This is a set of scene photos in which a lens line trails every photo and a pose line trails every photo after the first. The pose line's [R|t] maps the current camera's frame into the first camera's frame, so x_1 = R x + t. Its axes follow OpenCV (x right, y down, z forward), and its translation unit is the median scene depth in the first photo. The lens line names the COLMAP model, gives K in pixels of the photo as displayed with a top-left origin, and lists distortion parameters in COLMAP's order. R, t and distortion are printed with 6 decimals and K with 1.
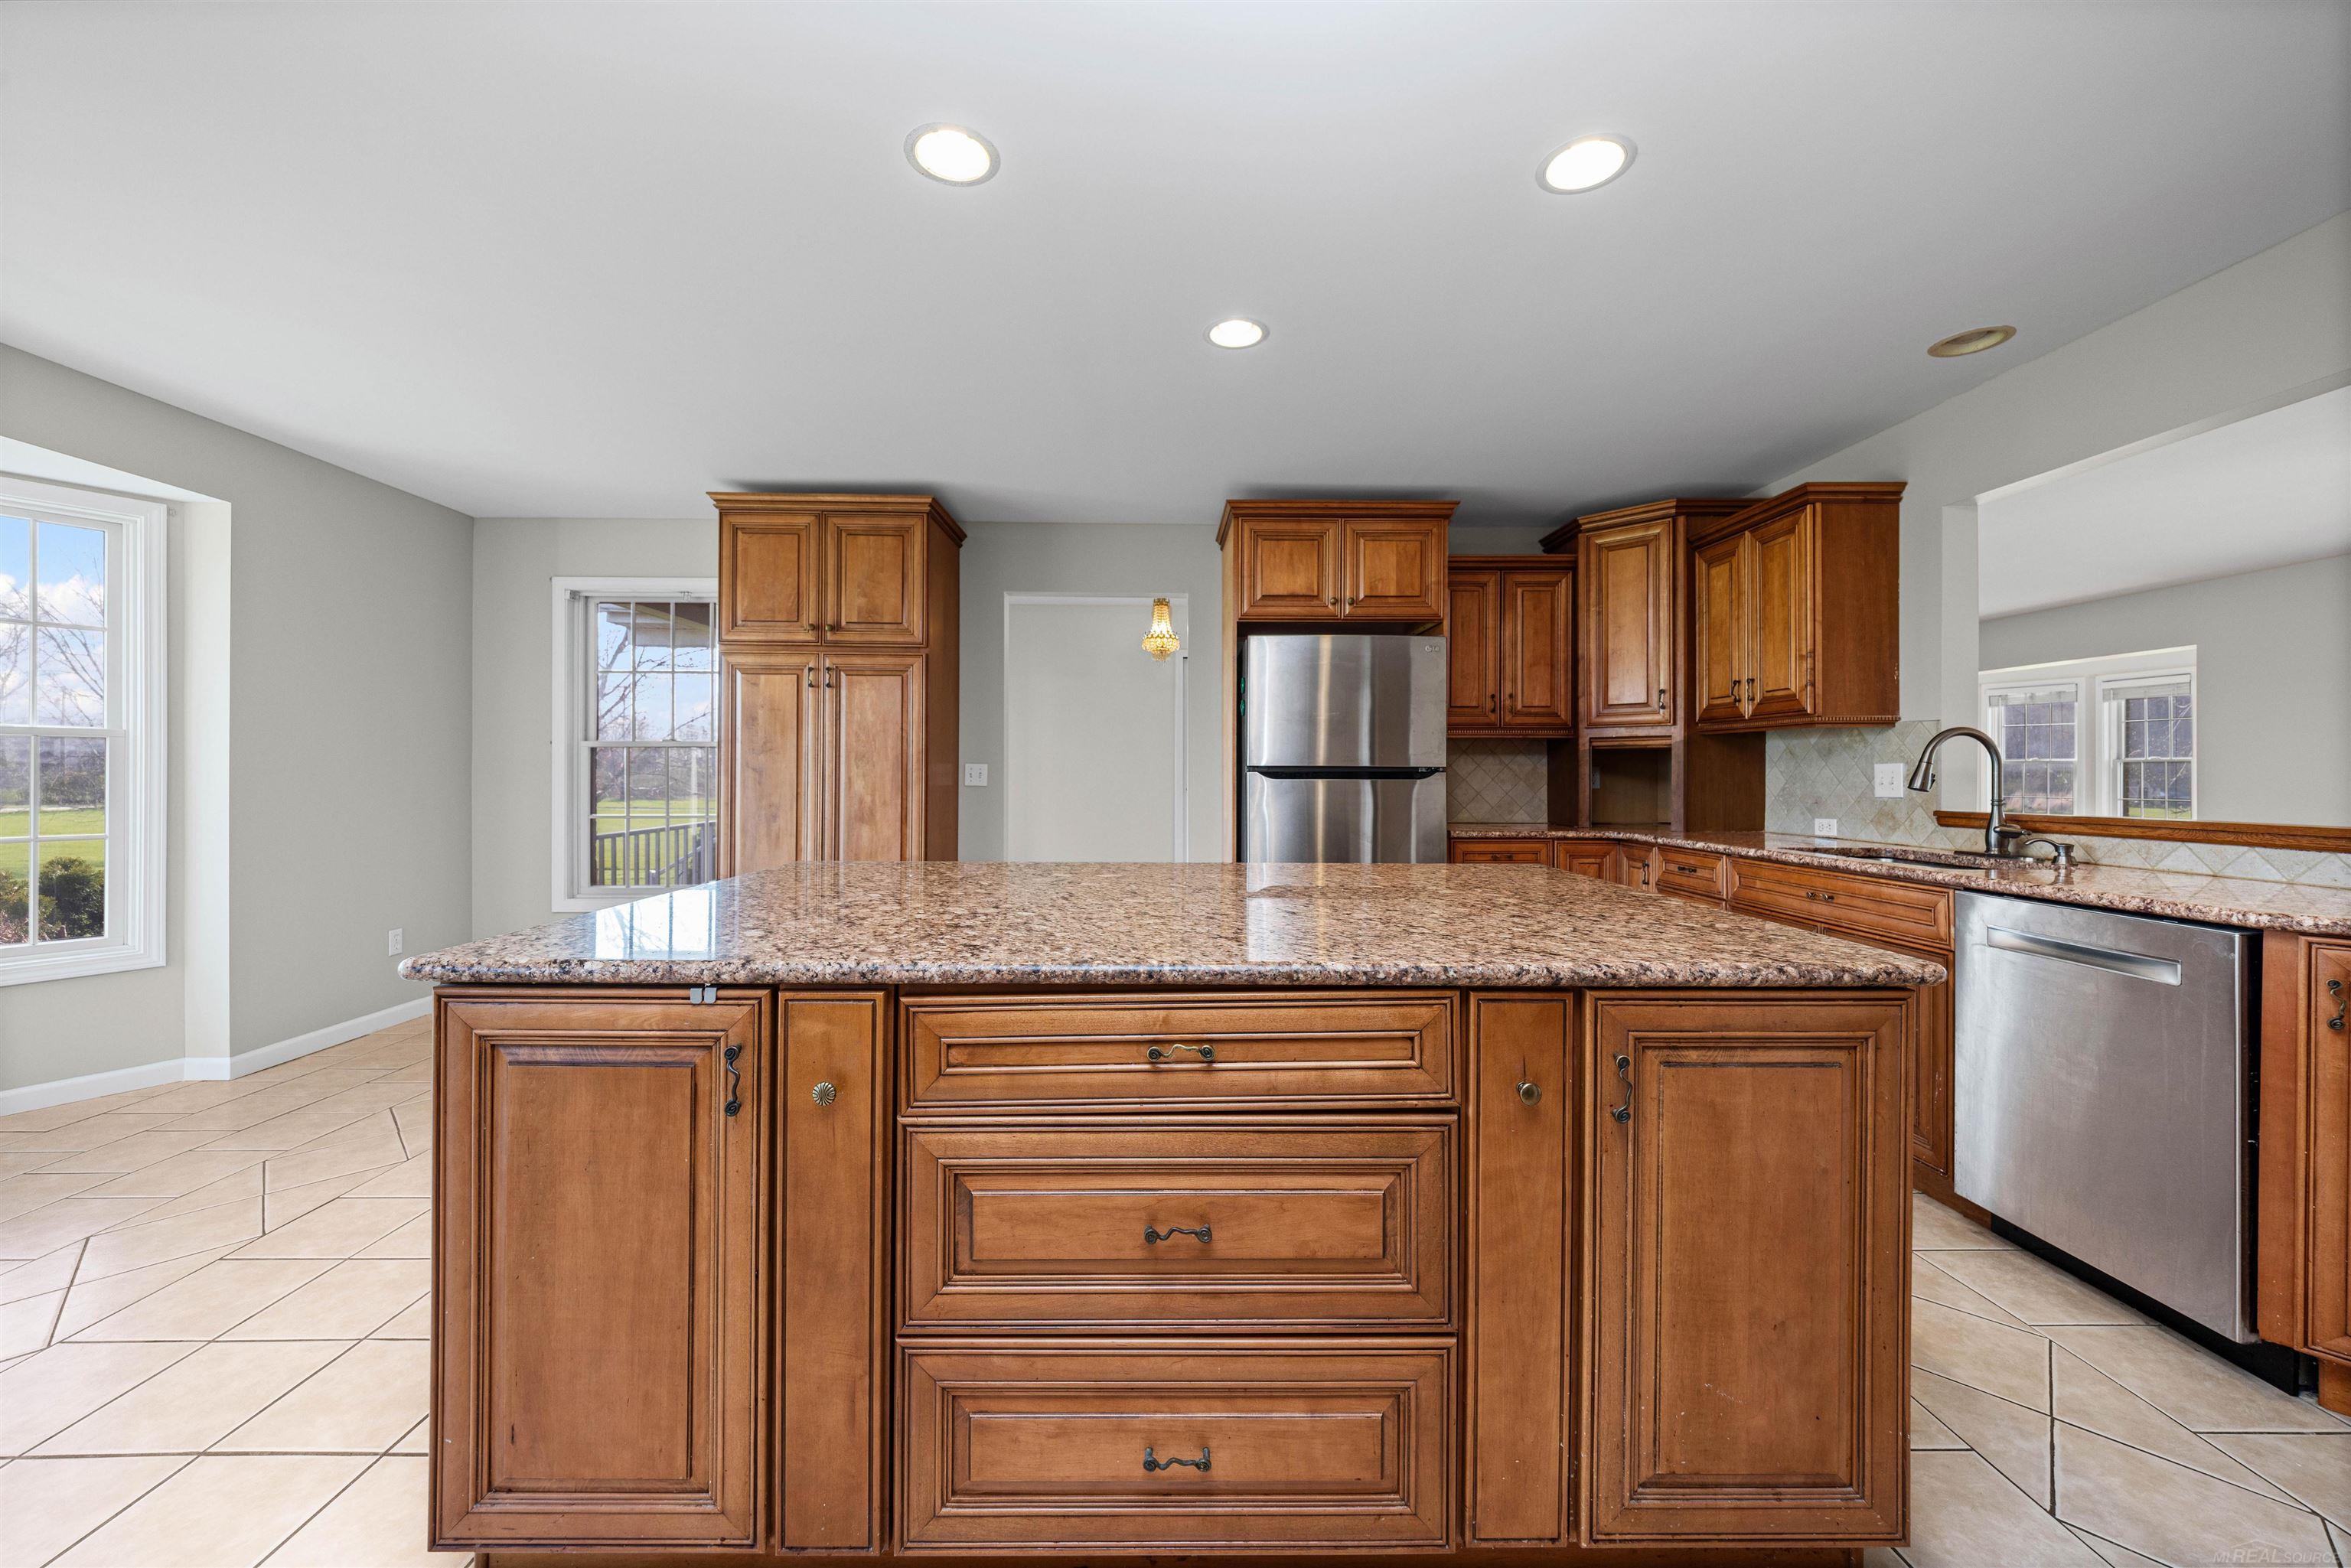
lens RADIAL K [[893.3, 0, 1184.4], [0, 893.3, 774.5], [0, 0, 1]] dist [0.003657, -0.000461]
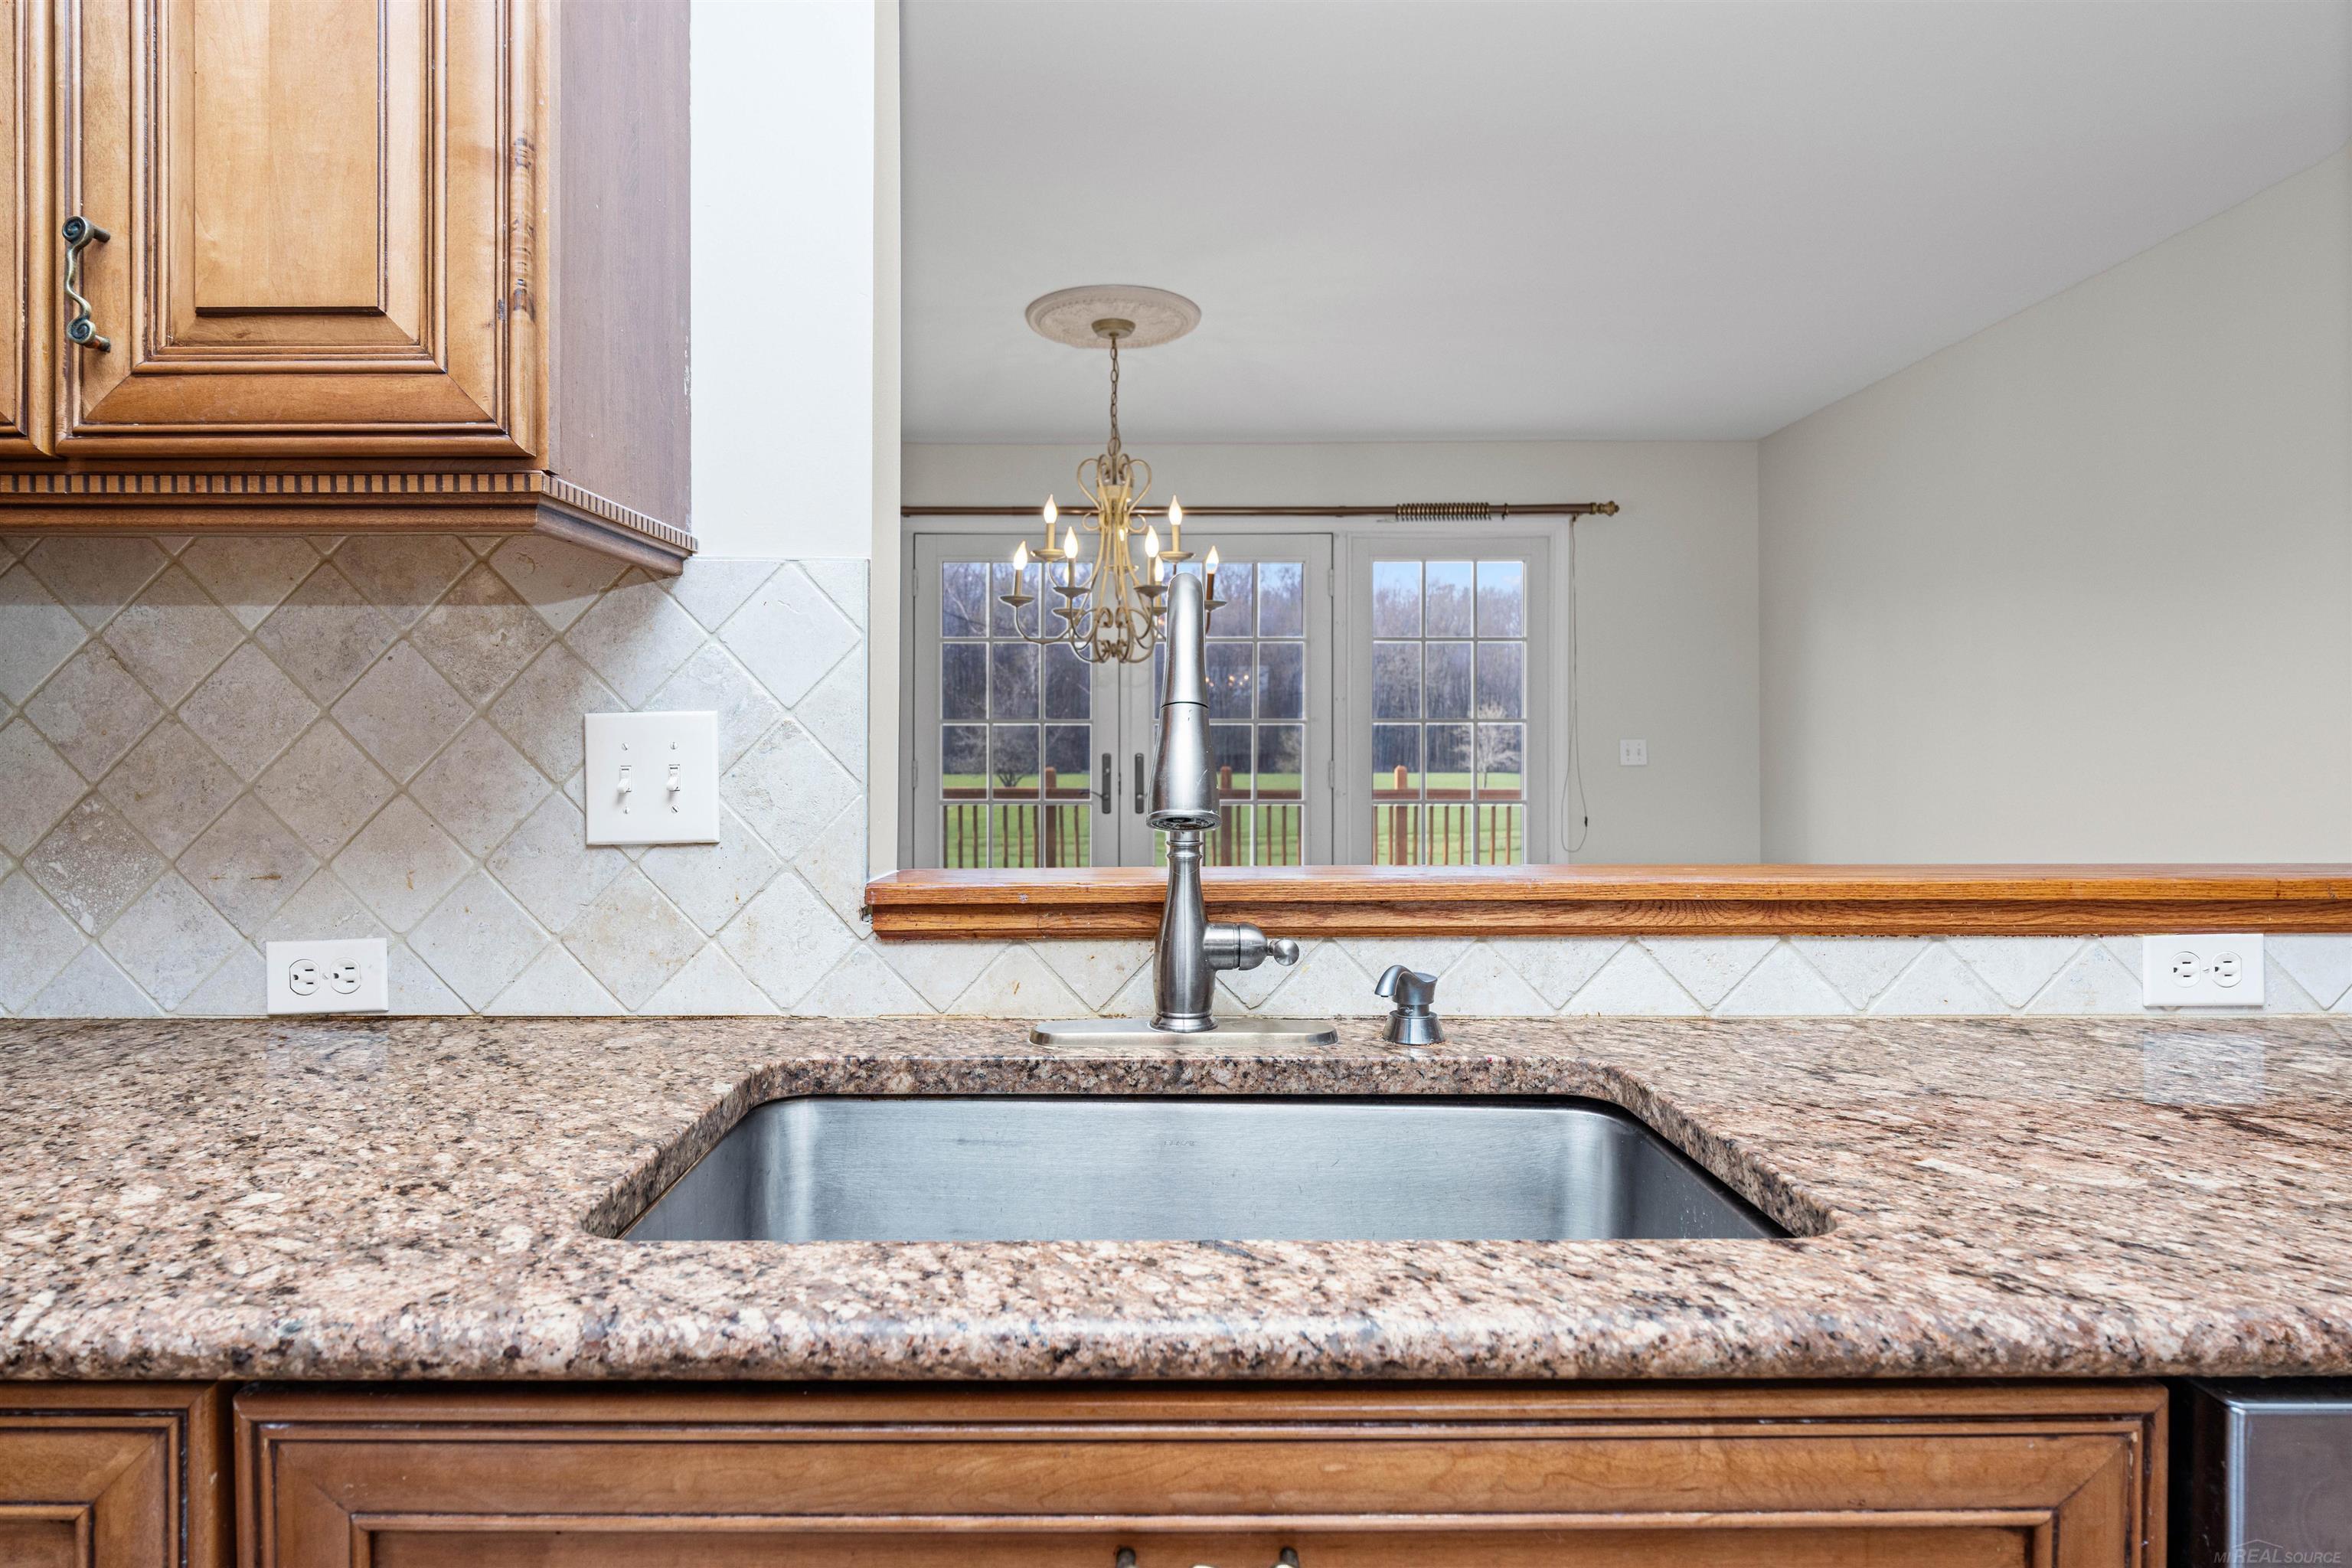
lens RADIAL K [[1283.9, 0, 1141.6], [0, 1283.9, 743.1], [0, 0, 1]] dist [-0.013159, -0.002103]
pose [[0.026613, -0.001231, 0.999645, 0.380210], [0.002682, 0.999996, 0.001160, -0.003290], [-0.999642, 0.002650, 0.026616, 0.772165]]
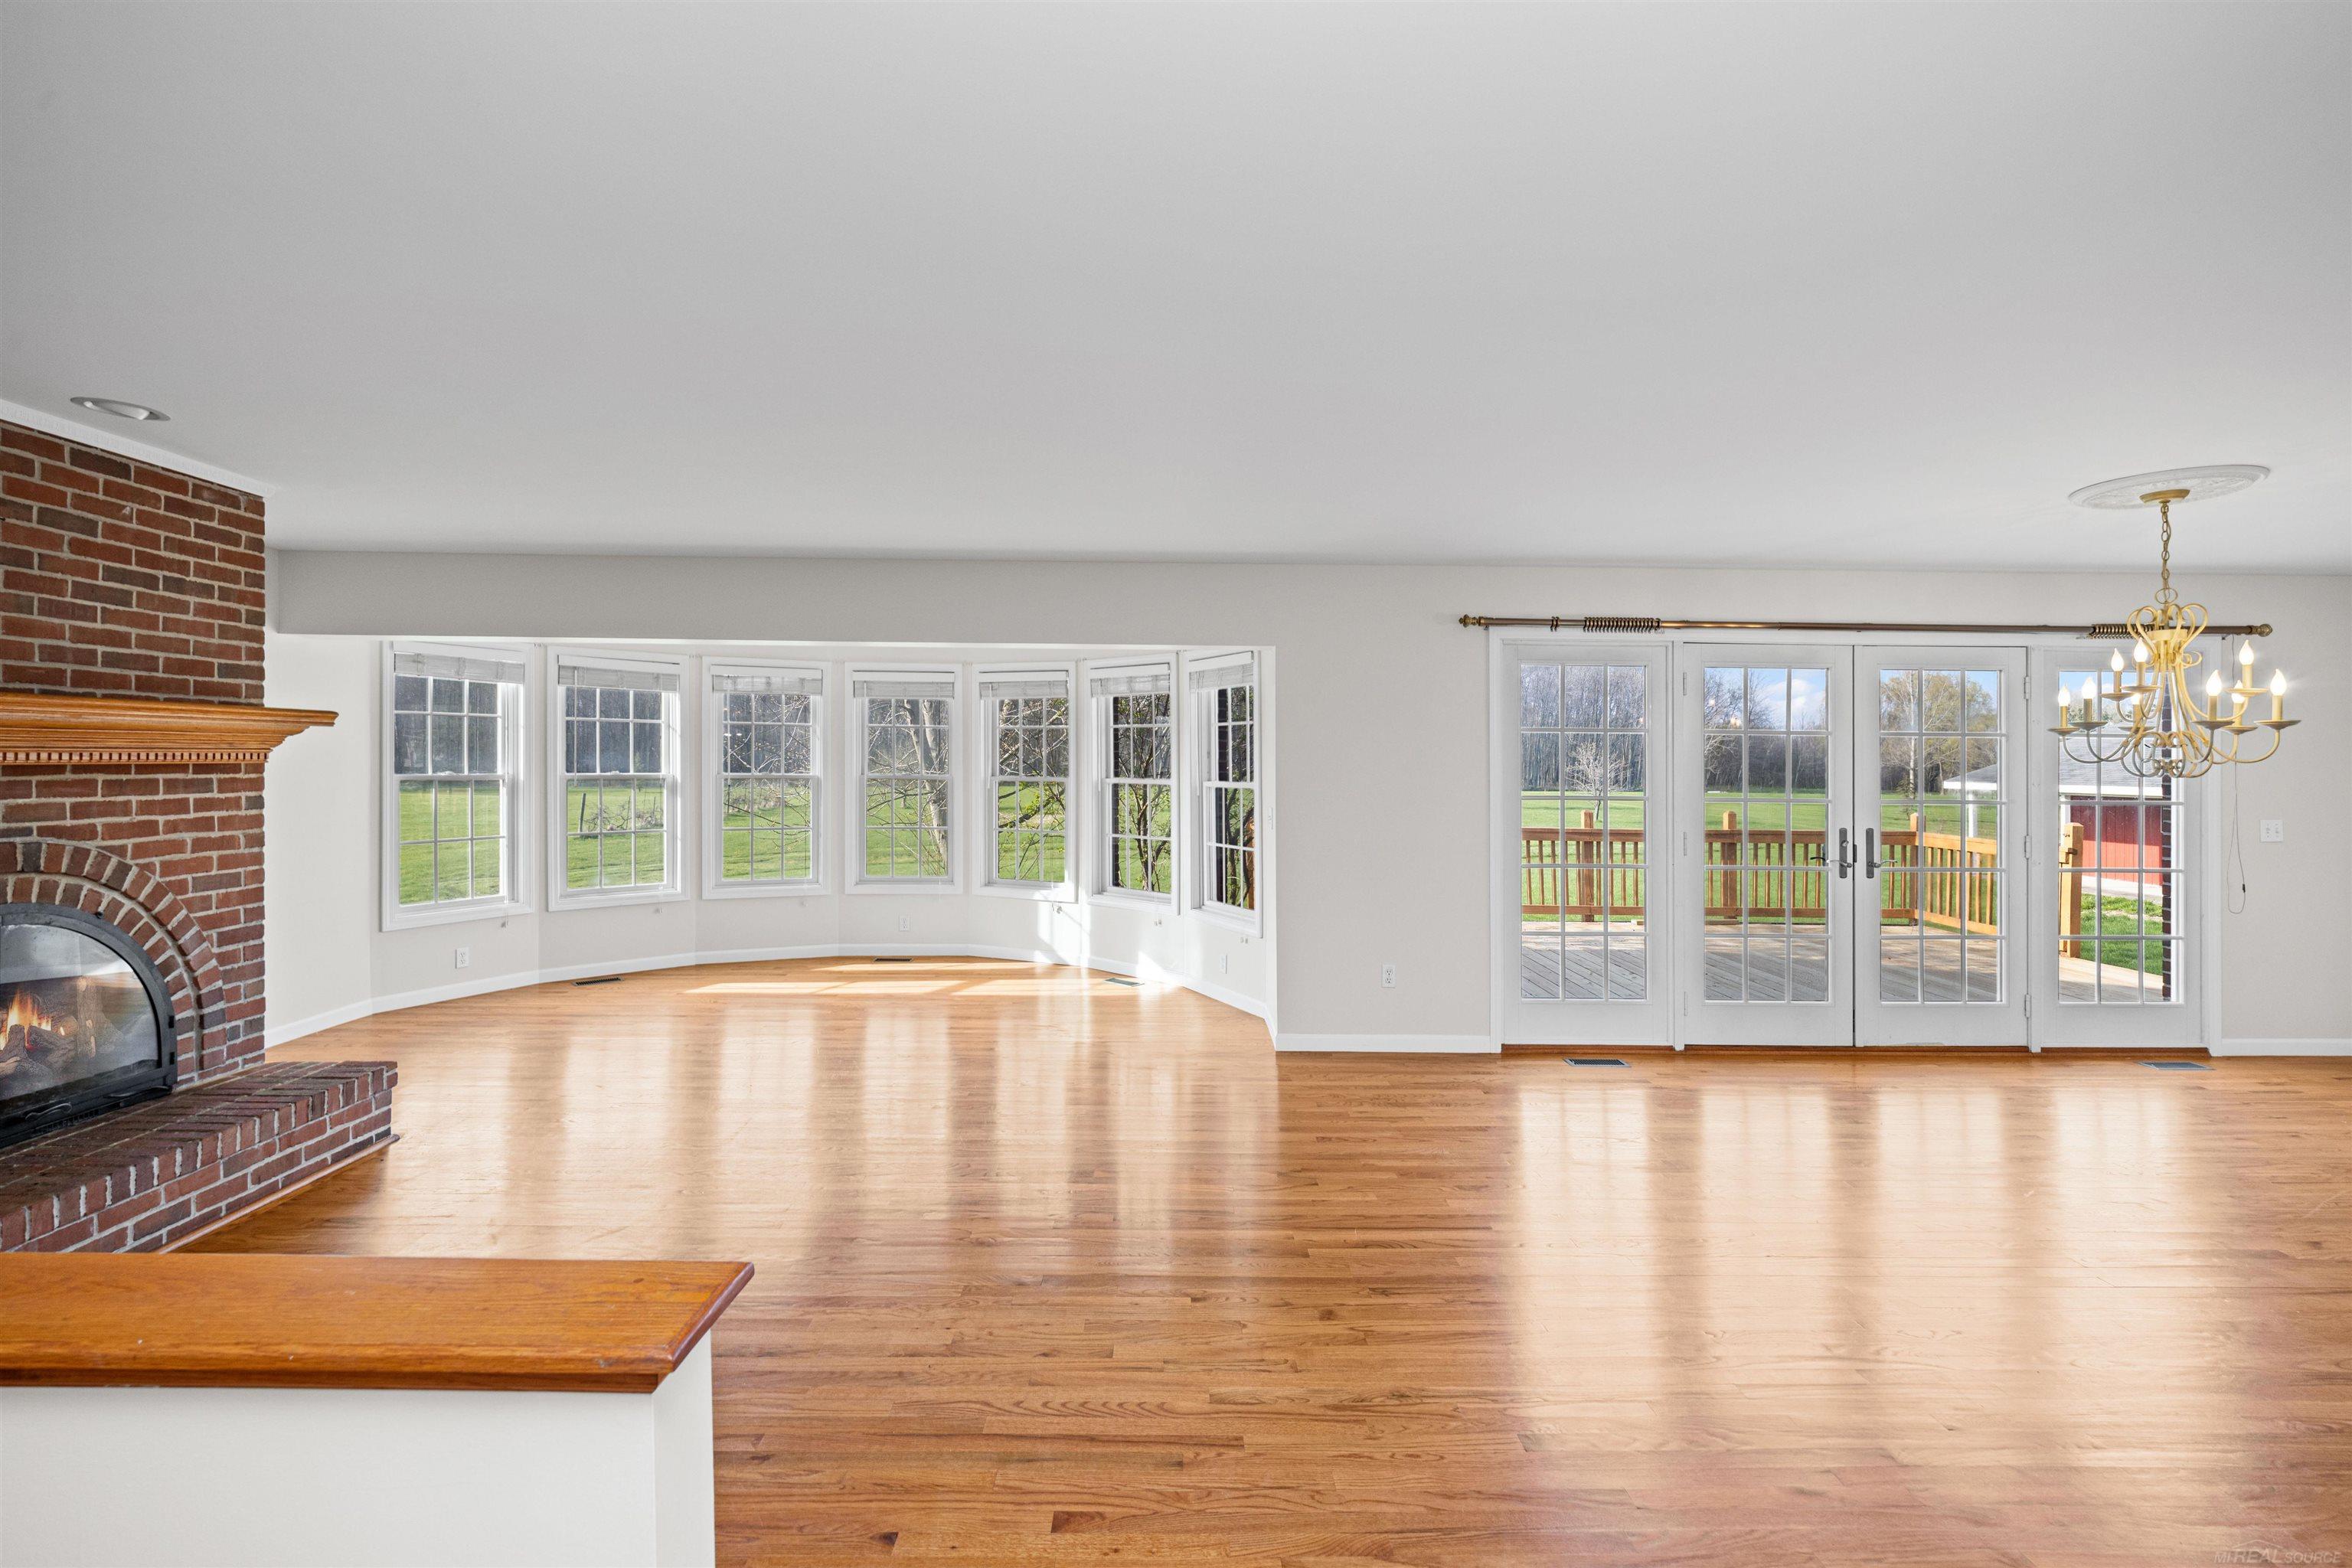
lens RADIAL K [[1046.6, 0, 1179.3], [0, 1046.6, 768.2], [0, 0, 1]] dist [0.003549, -0.001895]
pose [[0.001090, -0.010557, 0.999944, 0.413195], [-0.006727, 0.999922, 0.010564, -0.083661], [-0.999977, -0.006738, 0.001019, 1.783459]]
